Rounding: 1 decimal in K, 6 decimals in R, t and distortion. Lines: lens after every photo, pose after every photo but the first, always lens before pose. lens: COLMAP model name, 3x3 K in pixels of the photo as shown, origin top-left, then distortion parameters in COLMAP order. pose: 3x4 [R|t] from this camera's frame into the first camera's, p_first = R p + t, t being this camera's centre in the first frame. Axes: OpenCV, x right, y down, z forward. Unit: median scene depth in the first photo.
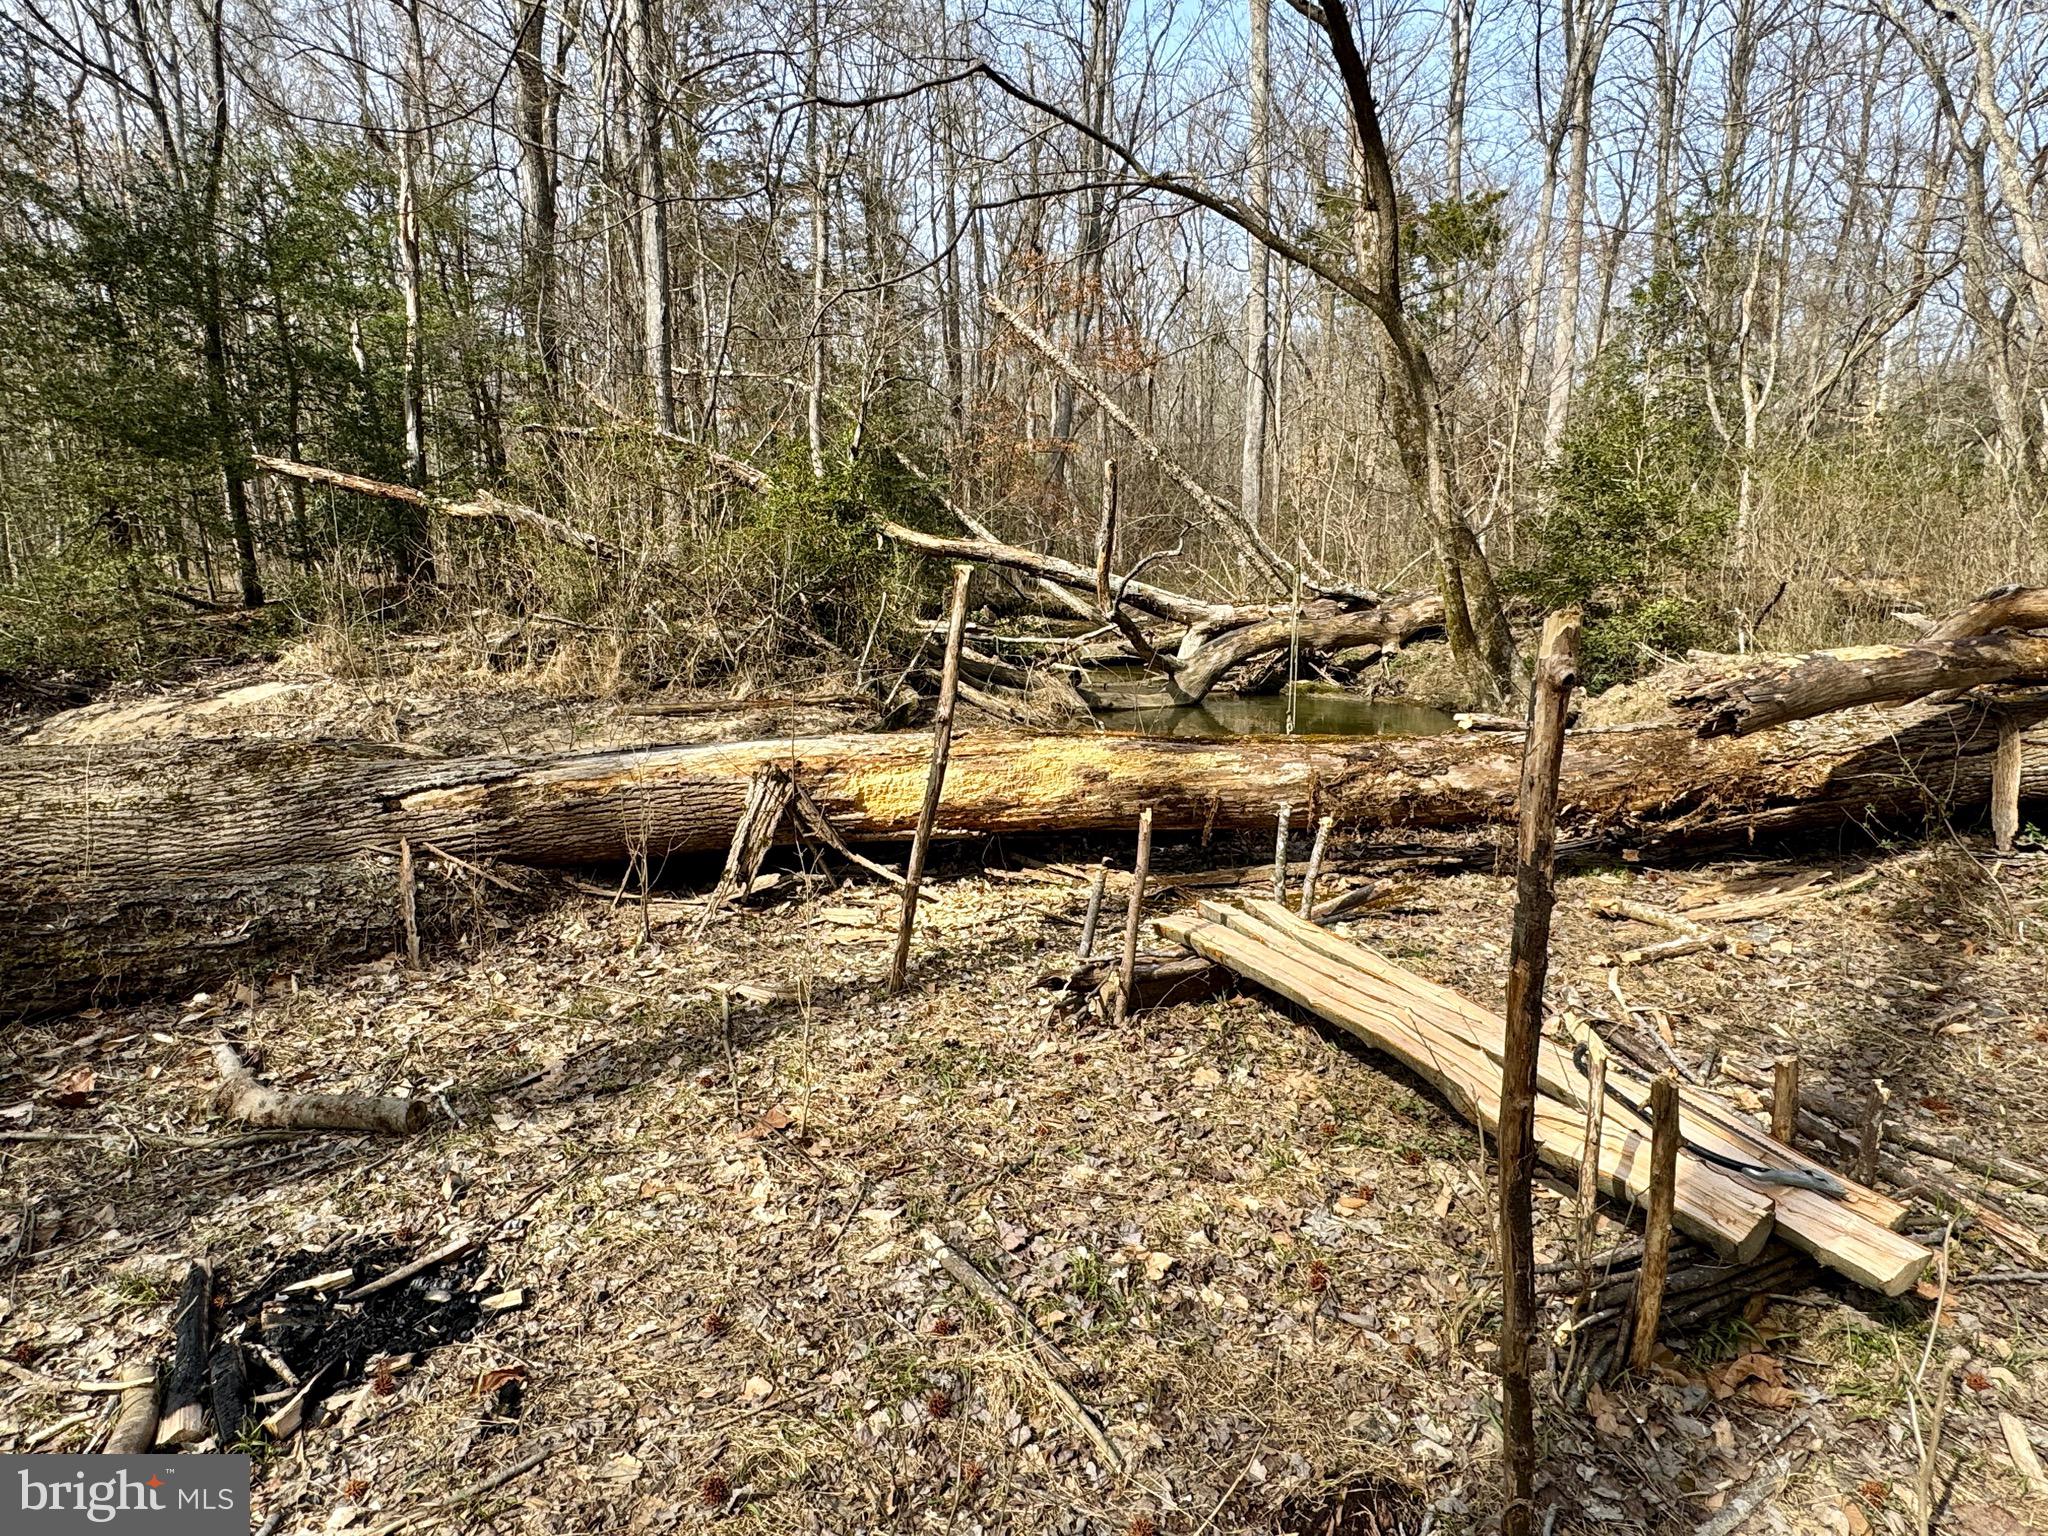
lens RADIAL K [[1186.5, 0, 1018.2], [0, 1186.5, 766.3], [0, 0, 1]] dist [-0.000450, 0.001065]
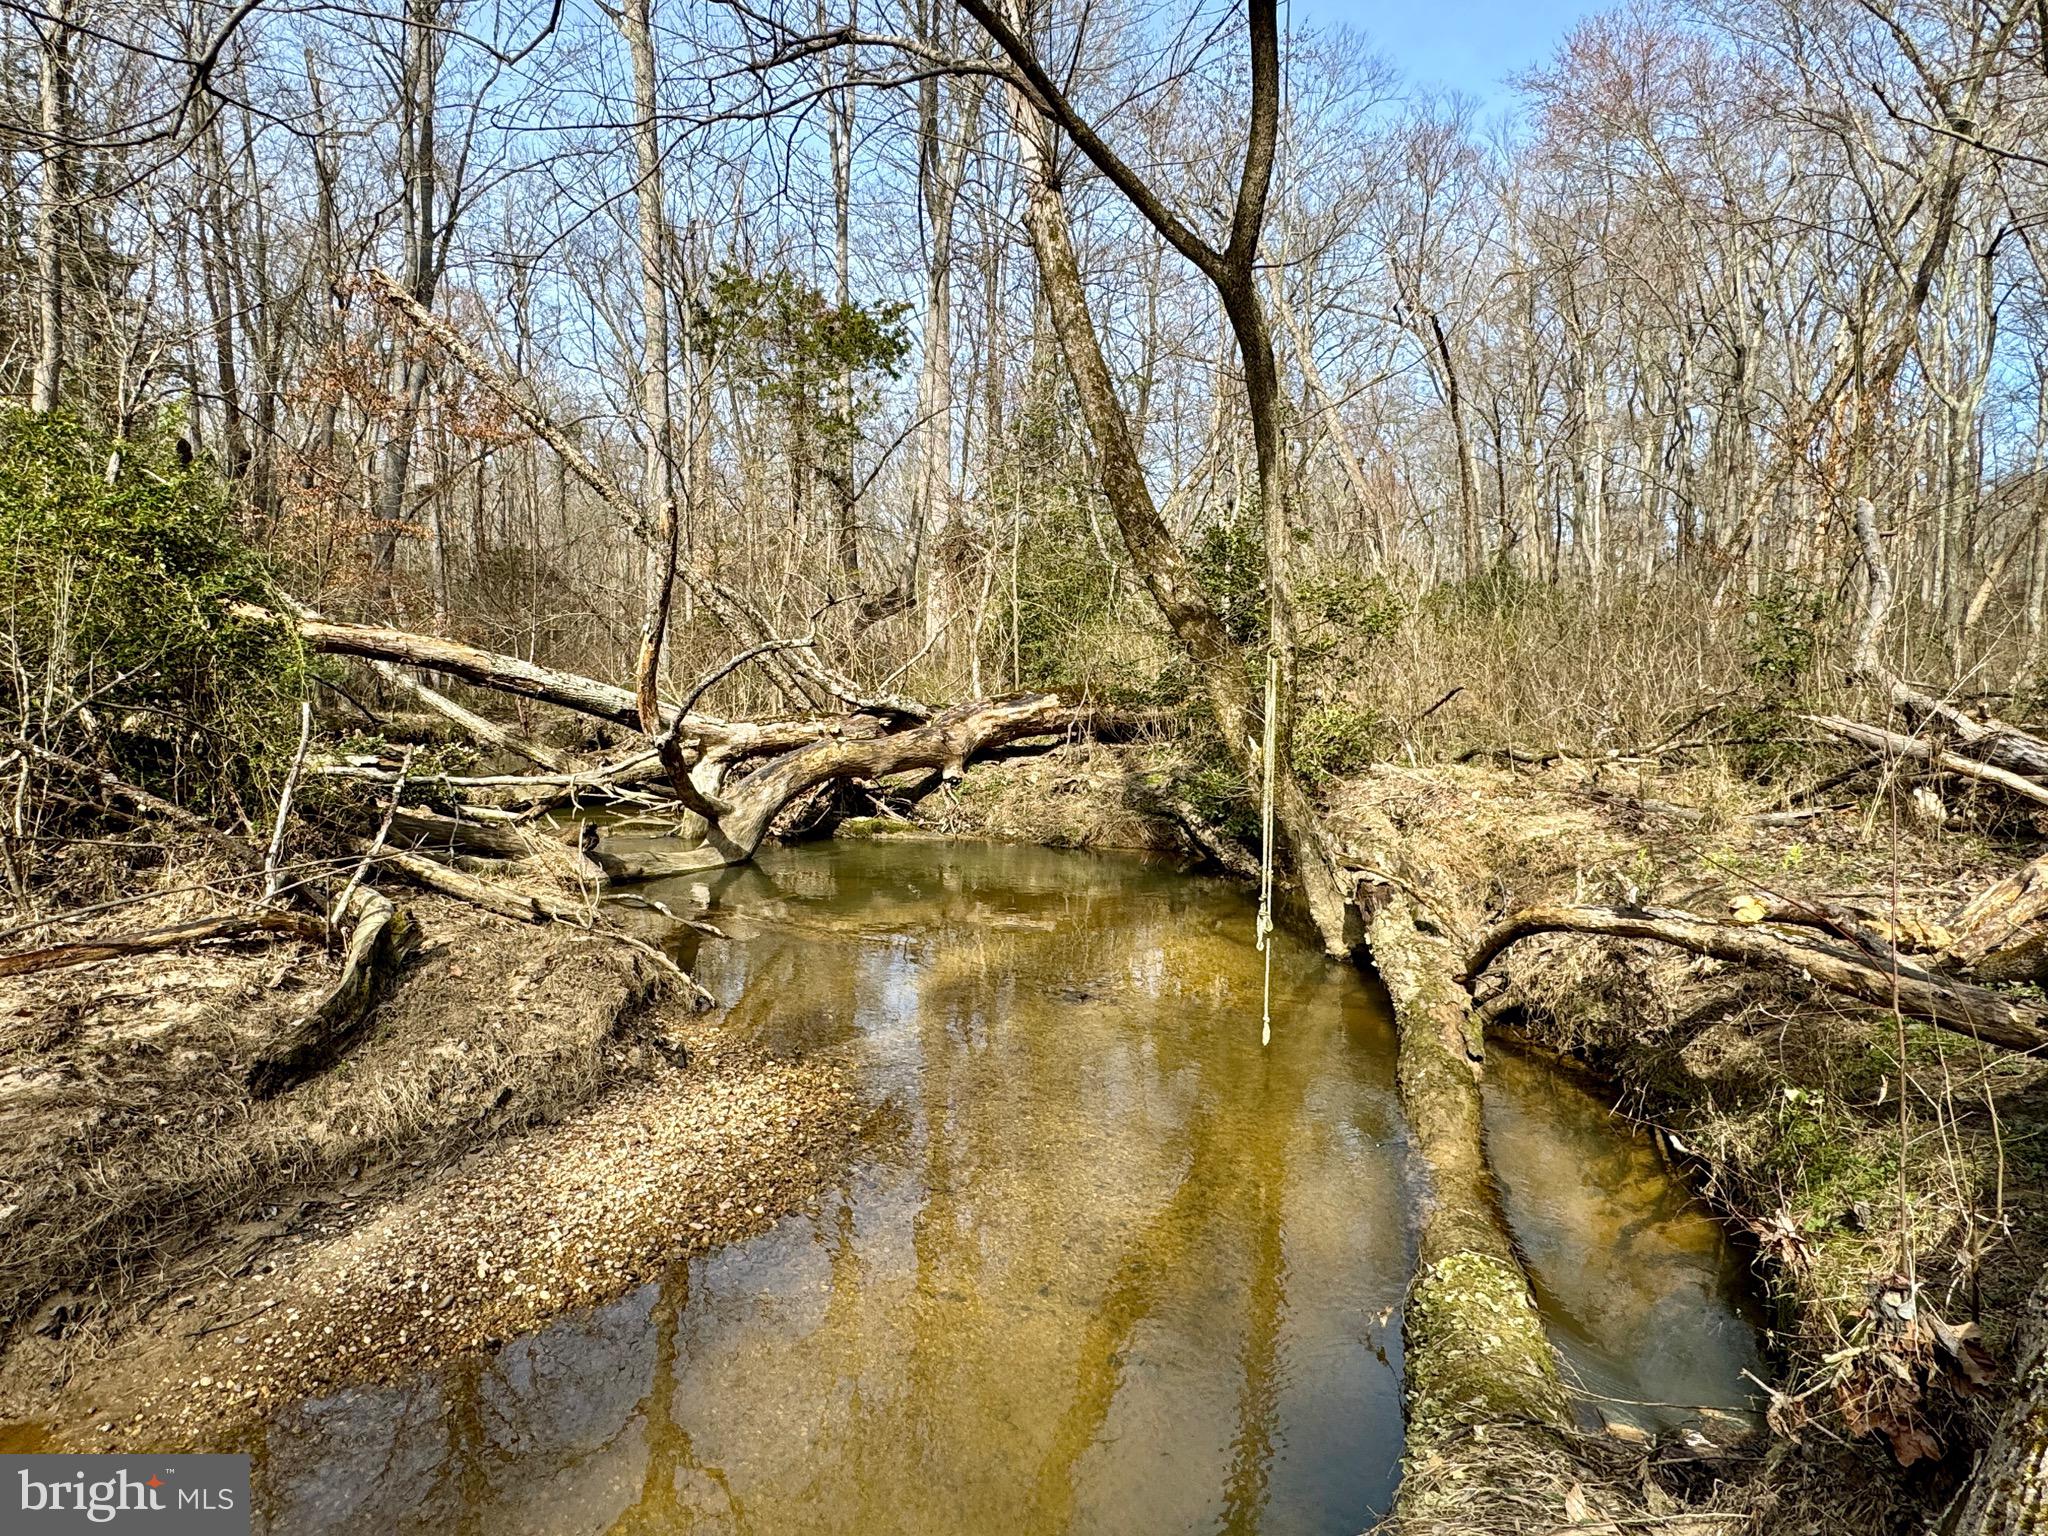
lens RADIAL K [[1186.5, 0, 1022.4], [0, 1186.5, 774.8], [0, 0, 1]] dist [-0.000450, 0.001065]
pose [[0.844376, -0.035717, 0.534559, -0.089239], [0.085546, 0.993962, -0.068713, -0.038537], [-0.528877, 0.103749, 0.842333, 0.290883]]
